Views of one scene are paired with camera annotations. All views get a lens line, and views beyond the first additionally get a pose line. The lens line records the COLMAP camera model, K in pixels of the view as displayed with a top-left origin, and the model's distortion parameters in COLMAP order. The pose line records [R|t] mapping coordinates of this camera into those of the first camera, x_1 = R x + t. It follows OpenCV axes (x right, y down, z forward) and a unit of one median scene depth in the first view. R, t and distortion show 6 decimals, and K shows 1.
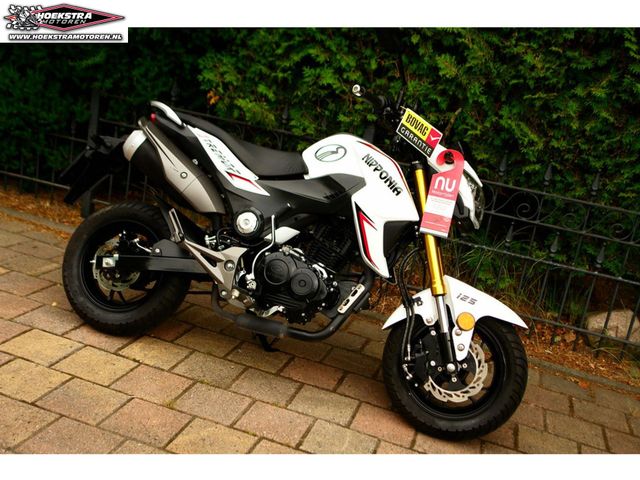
lens RADIAL K [[720.3, 0, 319.5], [0, 720.3, 241.4], [0, 0, 1]] dist [0.020974, 0.000000]
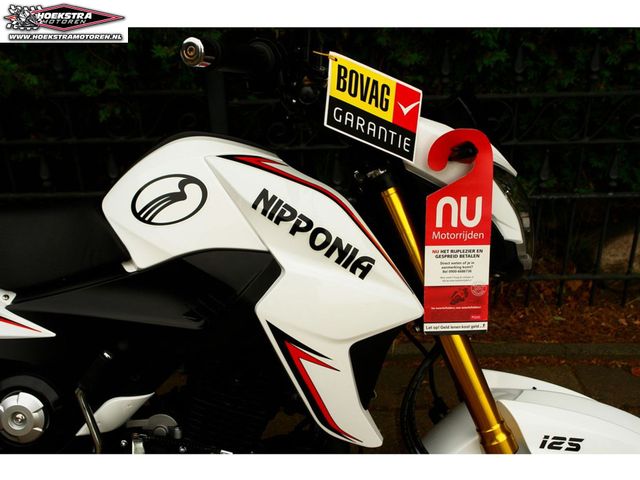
lens RADIAL K [[674.2, 0, 318.5], [0, 674.2, 242.6], [0, 0, 1]] dist [0.004794, 0.000000]
pose [[0.942357, -0.294103, 0.159582, 0.028051], [0.253772, 0.939025, 0.232015, -0.170797], [-0.218088, -0.178144, 0.959532, 0.625495]]
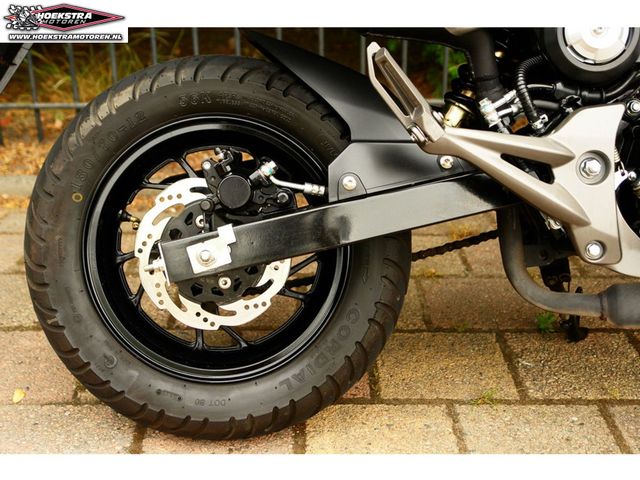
lens RADIAL K [[886.9, 0, 319.9], [0, 886.9, 243.0], [0, 0, 1]] dist [0.053007, 0.000000]
pose [[0.940419, -0.282781, 0.188802, -0.336570], [0.243196, 0.947471, 0.207738, -0.050921], [-0.237629, -0.149445, 0.959791, 0.634482]]
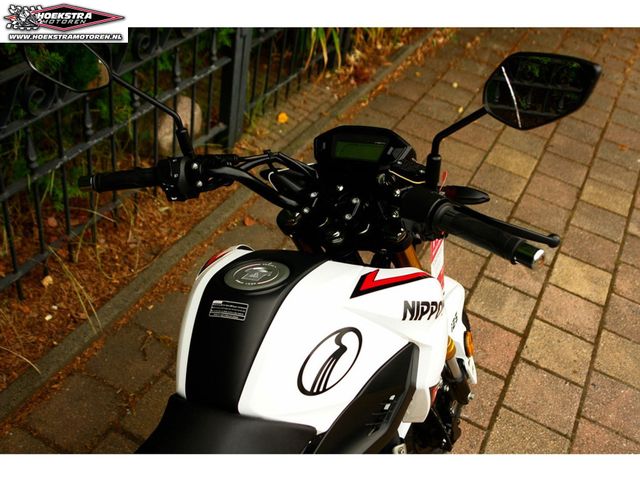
lens RADIAL K [[716.4, 0, 319.6], [0, 716.4, 240.3], [0, 0, 1]] dist [0.018784, 0.000000]
pose [[0.204953, -0.738903, 0.641885, -0.201686], [0.123101, 0.670059, 0.732029, -0.478319], [-0.971000, -0.071015, 0.228290, 0.940950]]
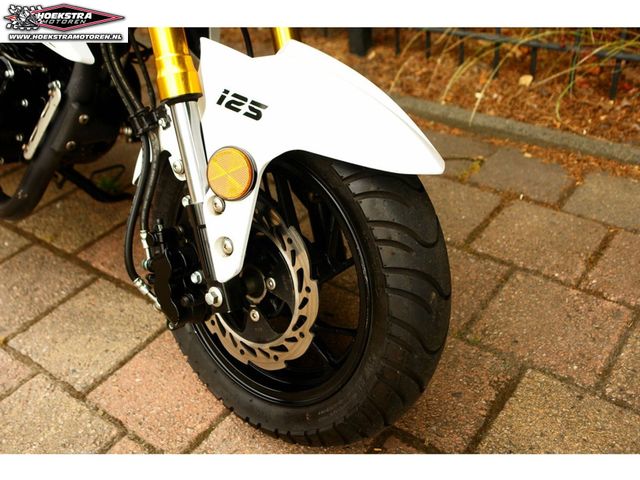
lens RADIAL K [[674.2, 0, 319.3], [0, 674.2, 241.7], [0, 0, 1]] dist [0.004794, 0.000000]
pose [[0.900754, -0.004870, -0.434302, 0.362858], [0.159559, 0.933728, 0.320459, 0.042701], [0.403960, -0.357951, 0.841836, 0.699040]]
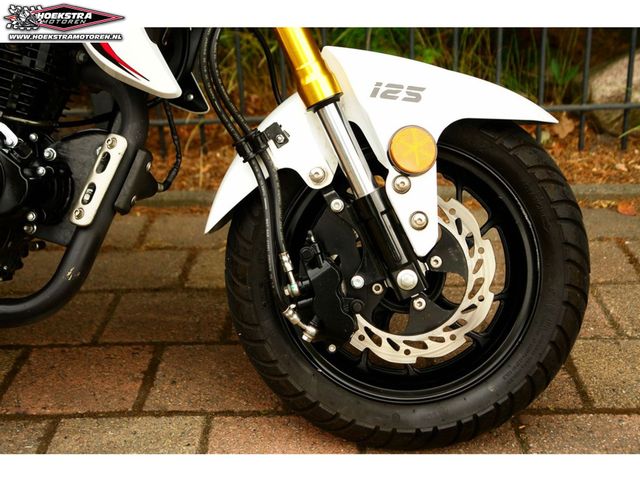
lens RADIAL K [[966.1, 0, 319.1], [0, 966.1, 242.0], [0, 0, 1]] dist [0.043212, 0.000000]
pose [[0.941063, -0.297849, 0.160268, 0.060309], [0.267680, 0.945502, 0.185399, 0.047854], [-0.206755, -0.131571, 0.969506, 0.494885]]
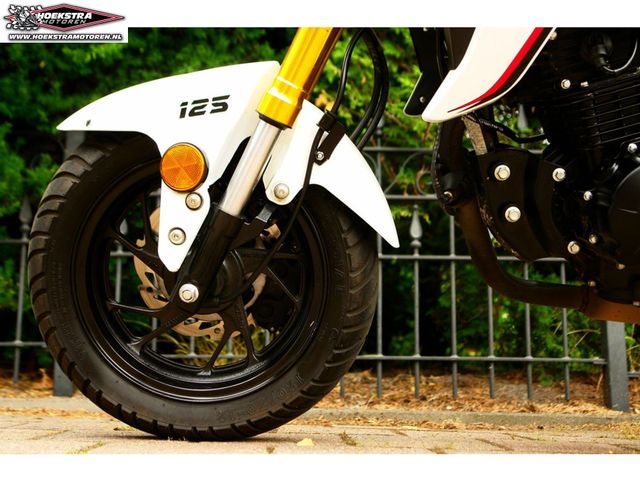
lens RADIAL K [[821.5, 0, 319.2], [0, 821.5, 241.7], [0, 0, 1]] dist [0.028002, 0.000000]
pose [[0.934183, -0.113416, 0.338288, -0.561016], [0.231295, 0.914430, -0.332146, 0.156378], [-0.271669, 0.388529, 0.880478, 0.715689]]
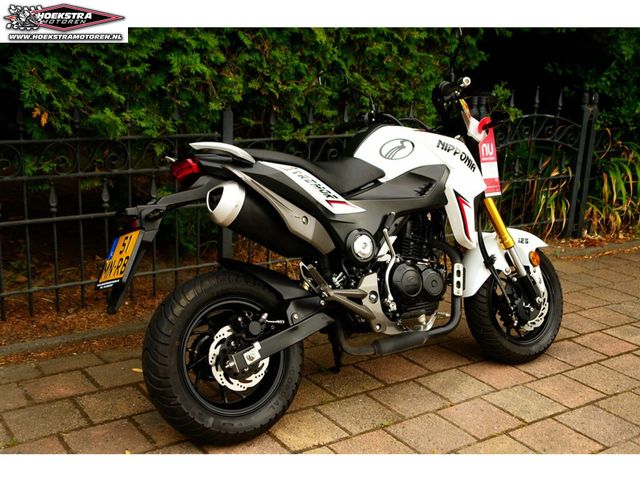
lens RADIAL K [[766.1, 0, 318.6], [0, 766.1, 240.0], [0, 0, 1]] dist [0.040830, 0.000000]
pose [[0.624577, -0.342032, 0.702081, -0.833514], [0.257892, 0.938892, 0.227976, -0.276329], [-0.737154, 0.038673, 0.674618, 0.398307]]
